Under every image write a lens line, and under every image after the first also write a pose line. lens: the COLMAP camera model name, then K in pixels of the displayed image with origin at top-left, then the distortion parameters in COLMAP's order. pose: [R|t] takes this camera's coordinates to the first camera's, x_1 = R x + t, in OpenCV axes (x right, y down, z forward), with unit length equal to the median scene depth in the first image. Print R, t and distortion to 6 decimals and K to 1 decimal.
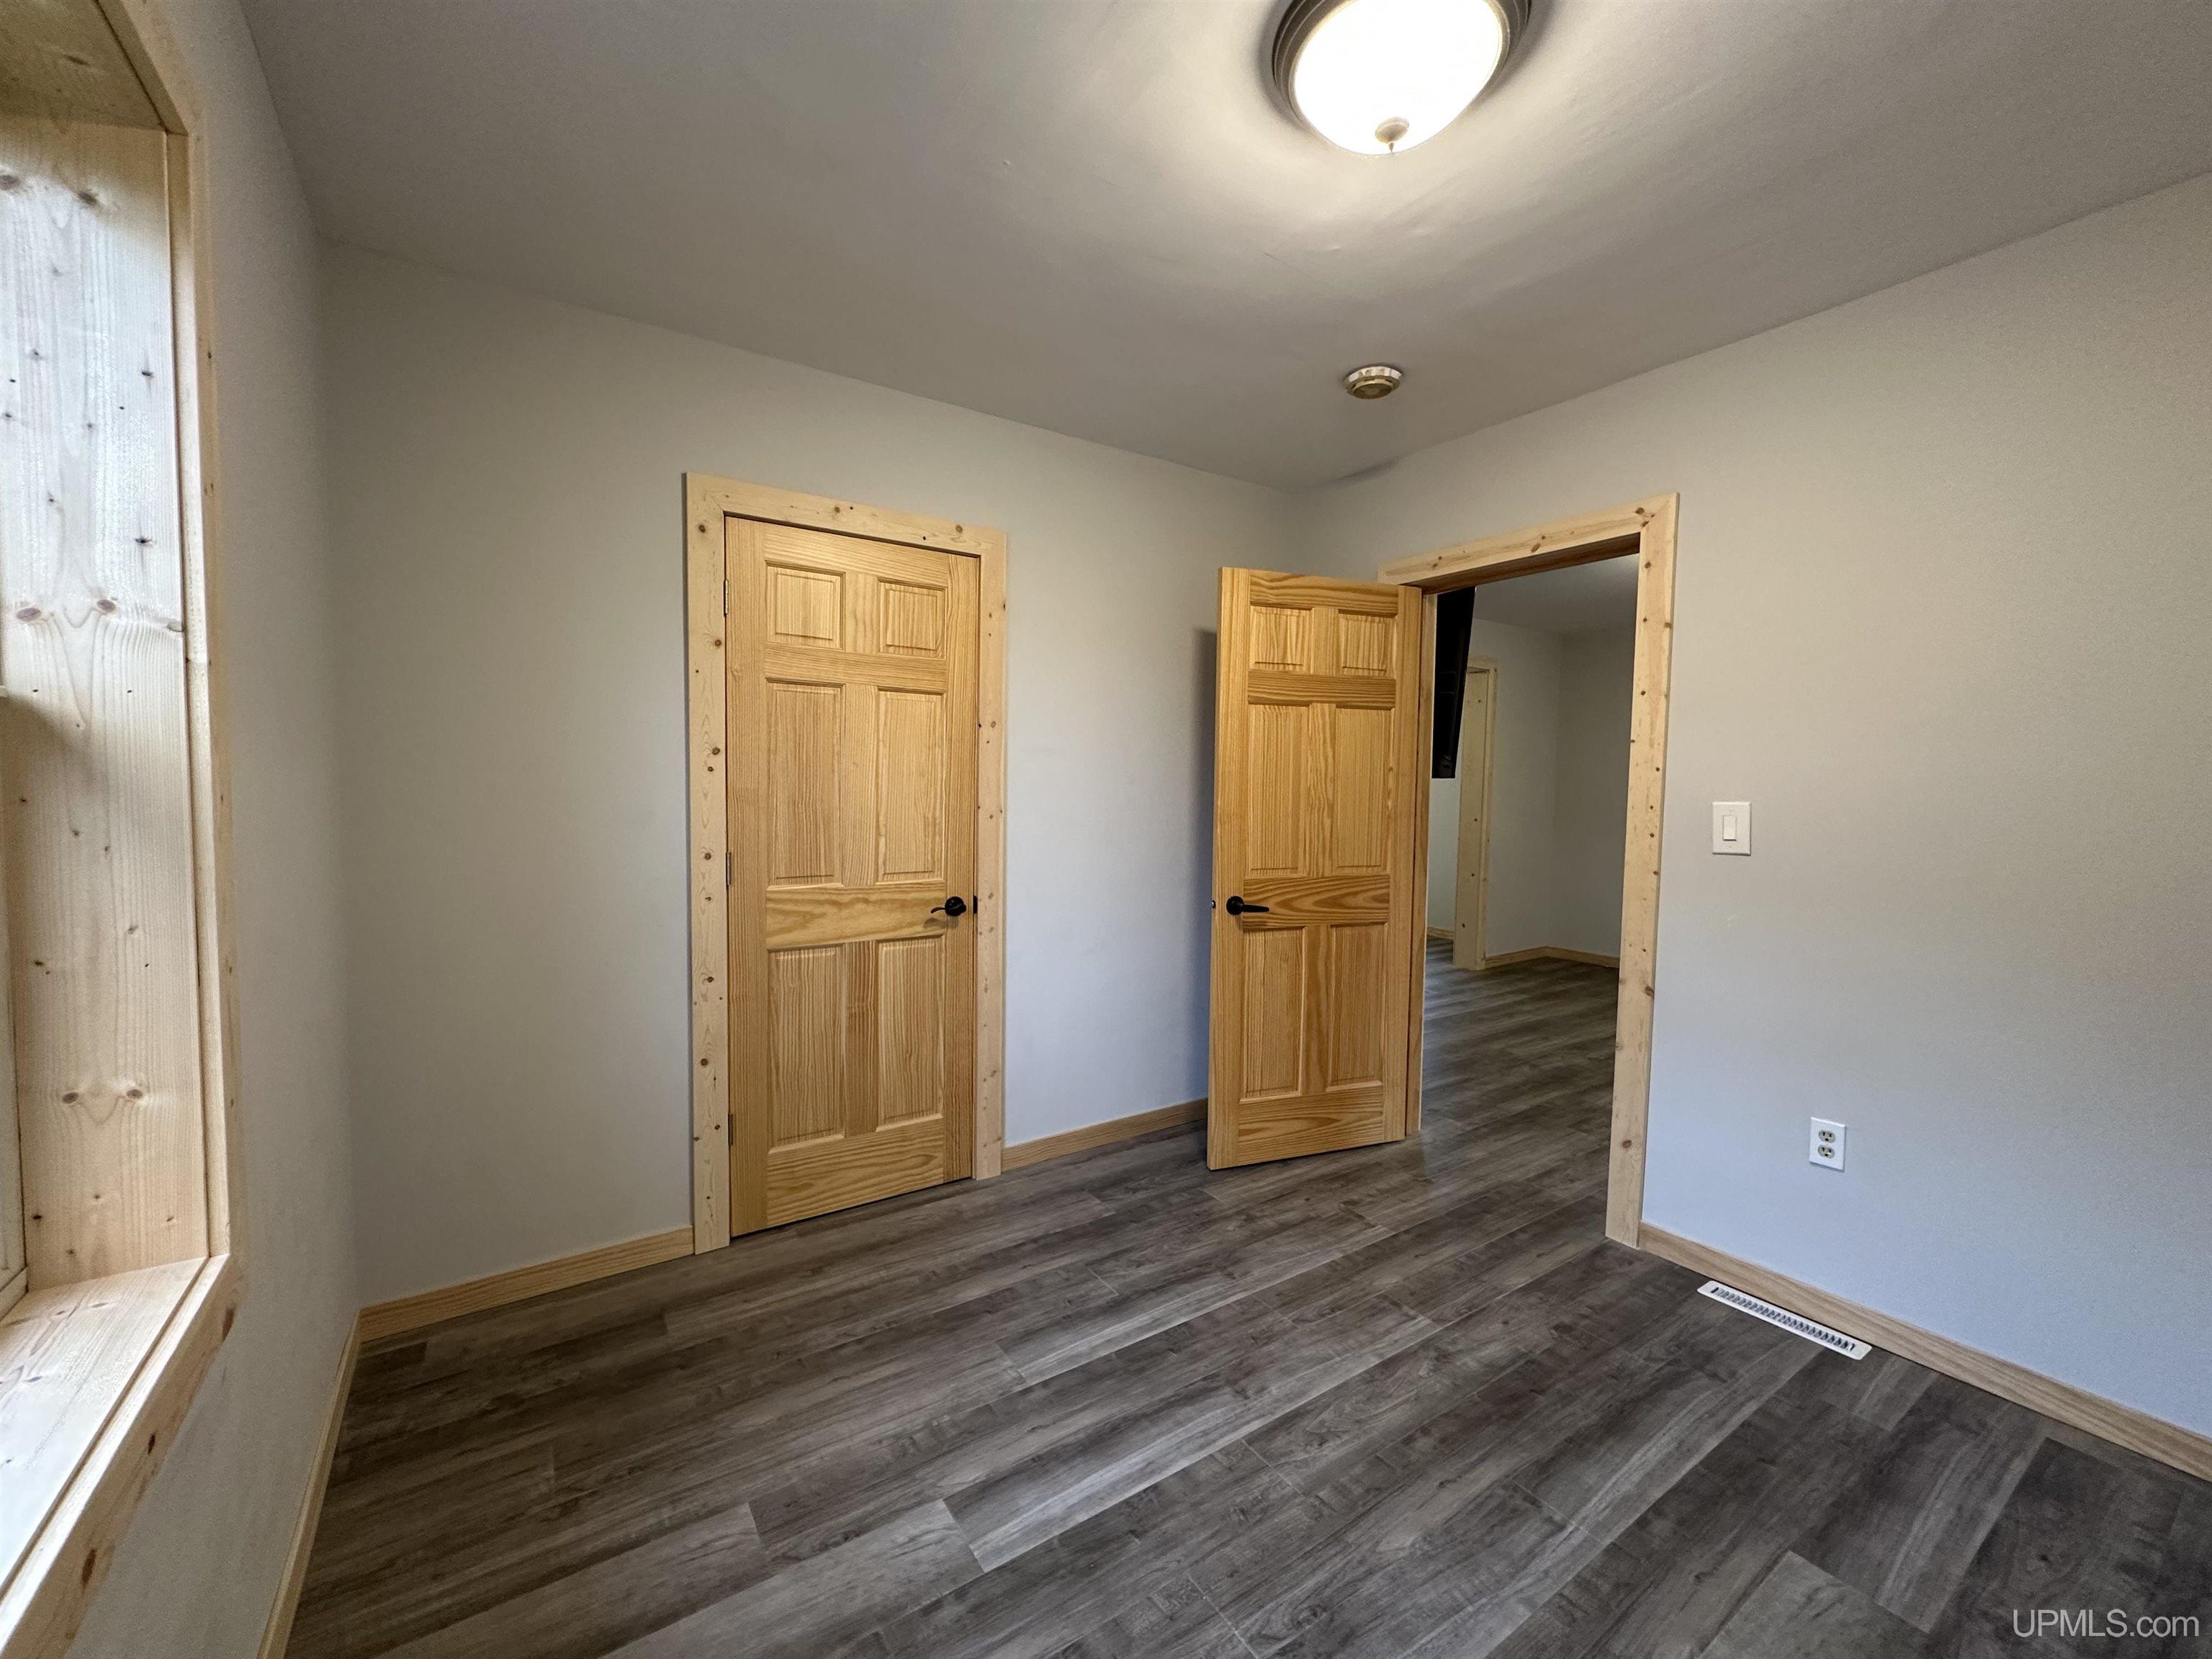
lens RADIAL K [[888.9, 0, 1103.3], [0, 888.9, 833.7], [0, 0, 1]] dist [-0.000946, -0.000222]
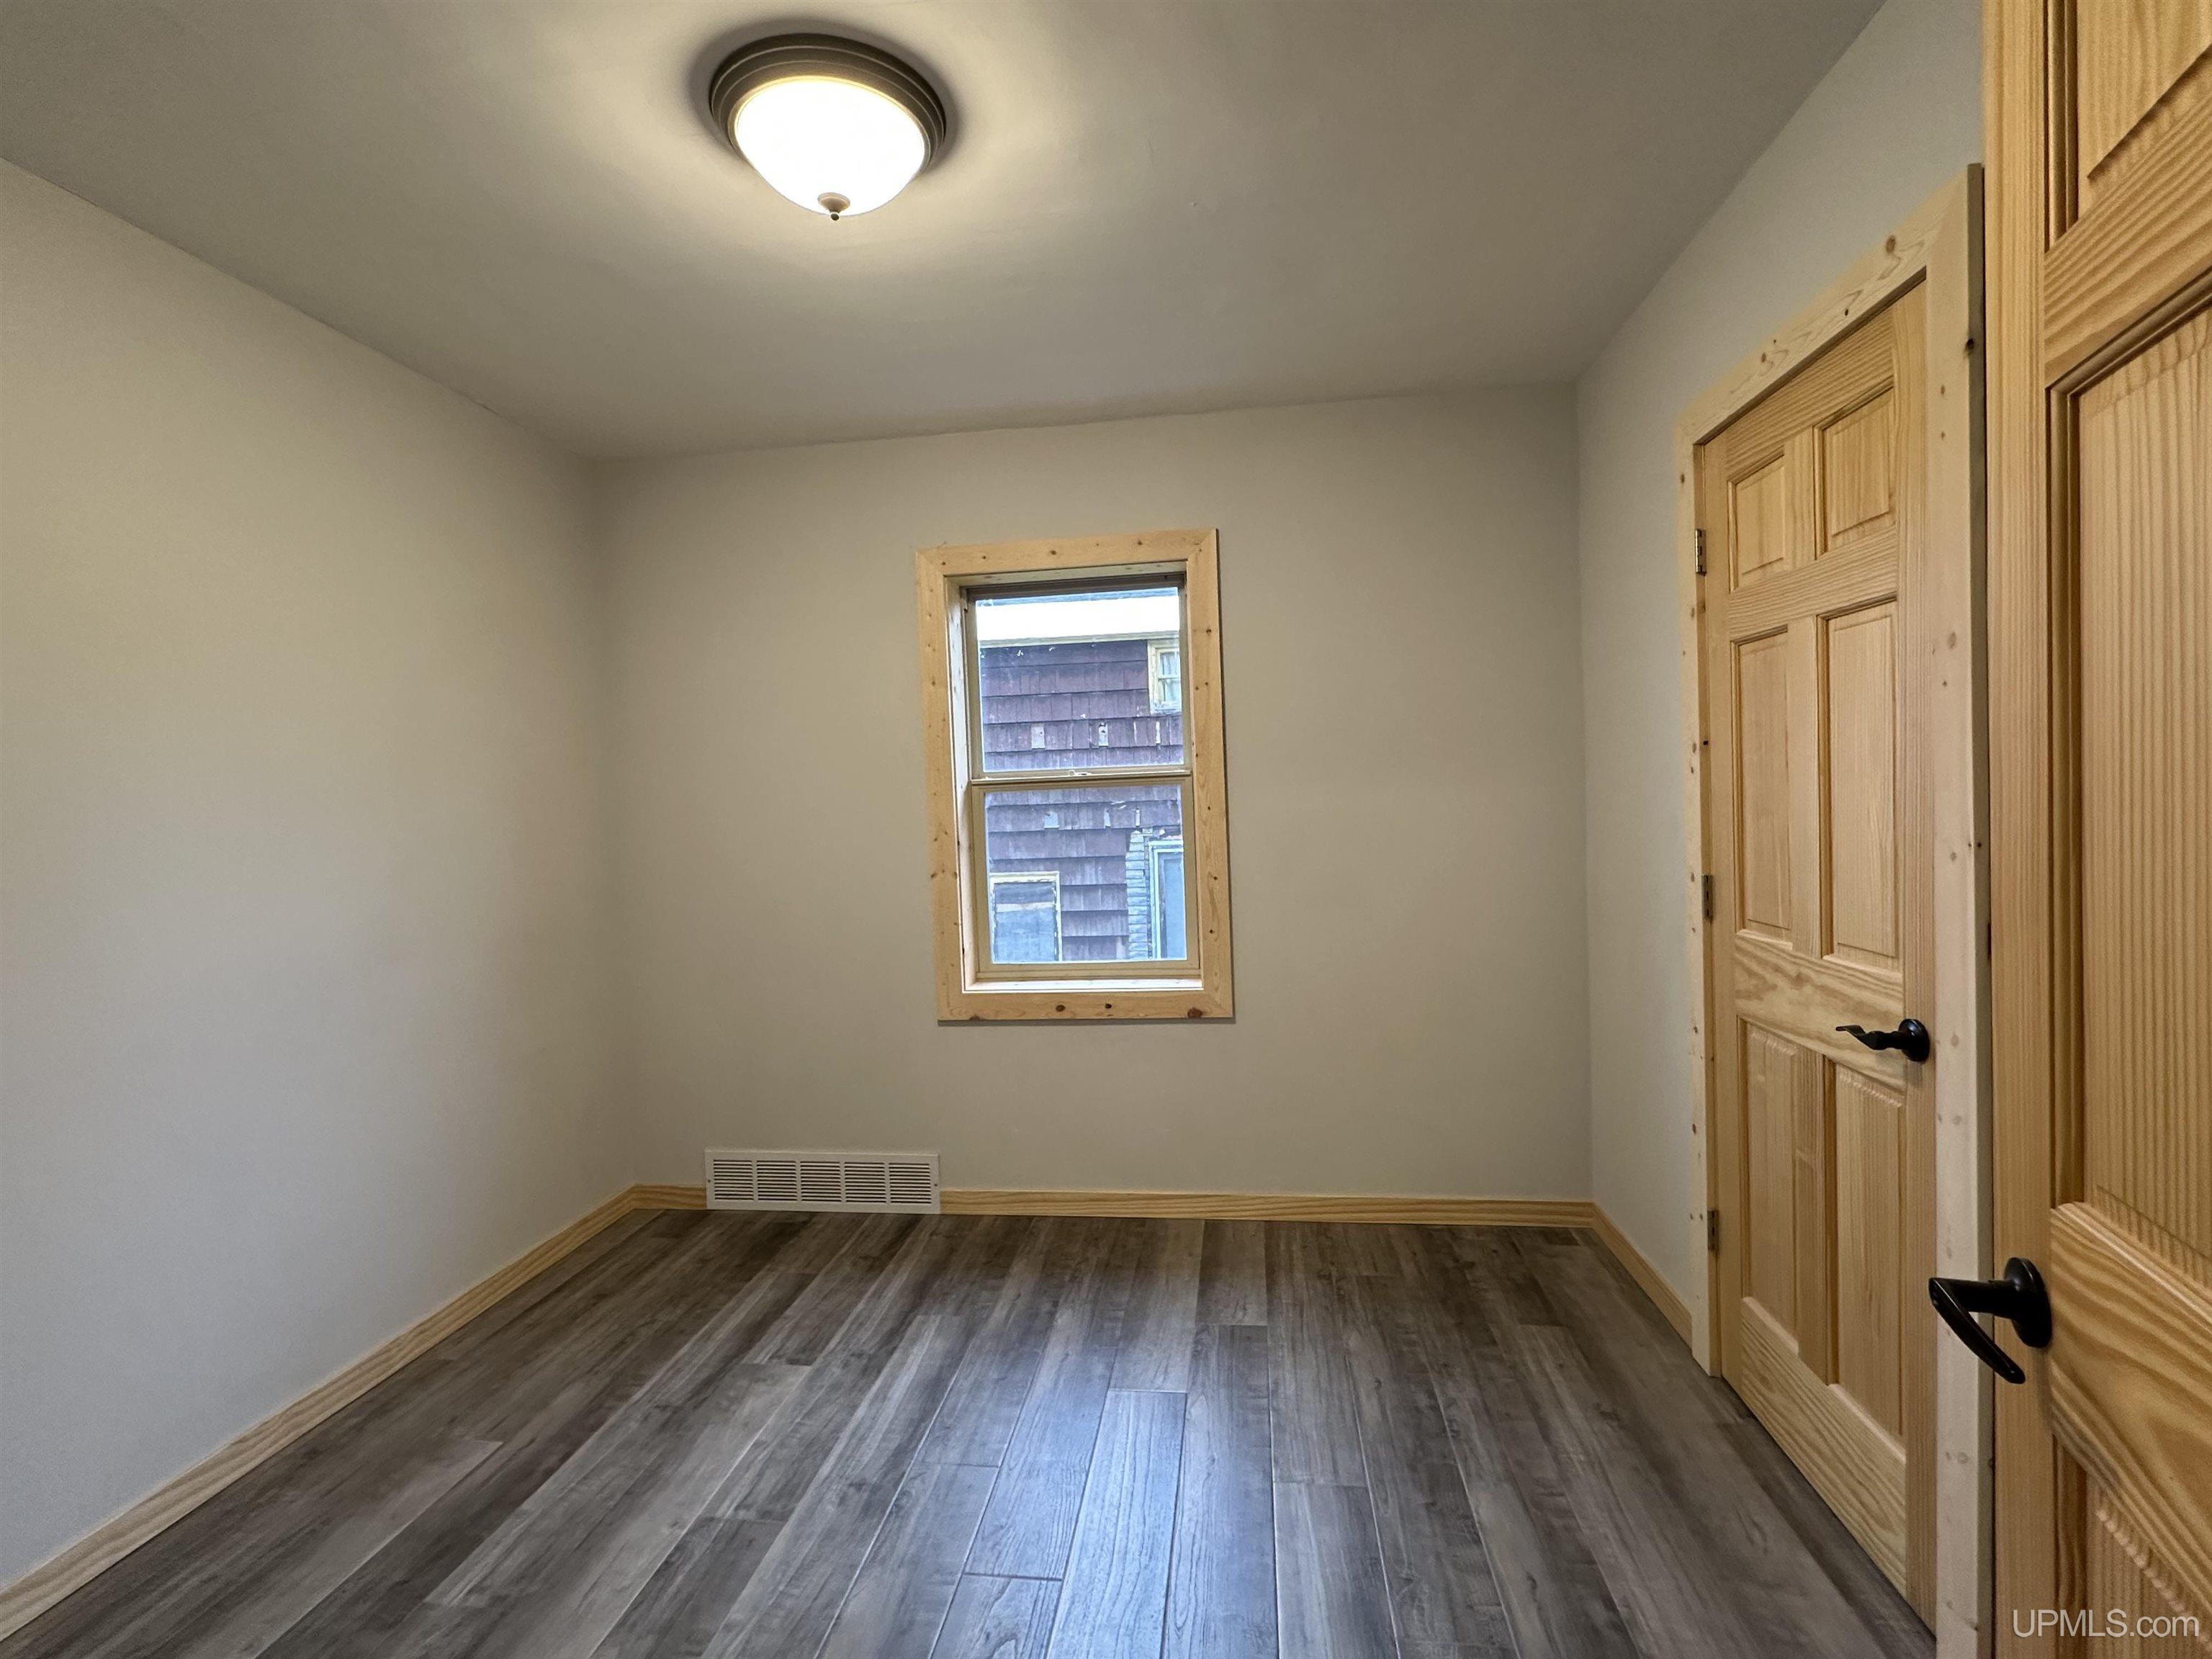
lens RADIAL K [[1021.9, 0, 1092.5], [0, 1021.9, 843.4], [0, 0, 1]] dist [-0.000357, 0.000209]
pose [[-0.667097, 0.044330, -0.743650, 0.689000], [-0.015609, 0.997177, 0.073445, -0.073653], [0.744807, 0.060603, -0.664522, 1.355508]]
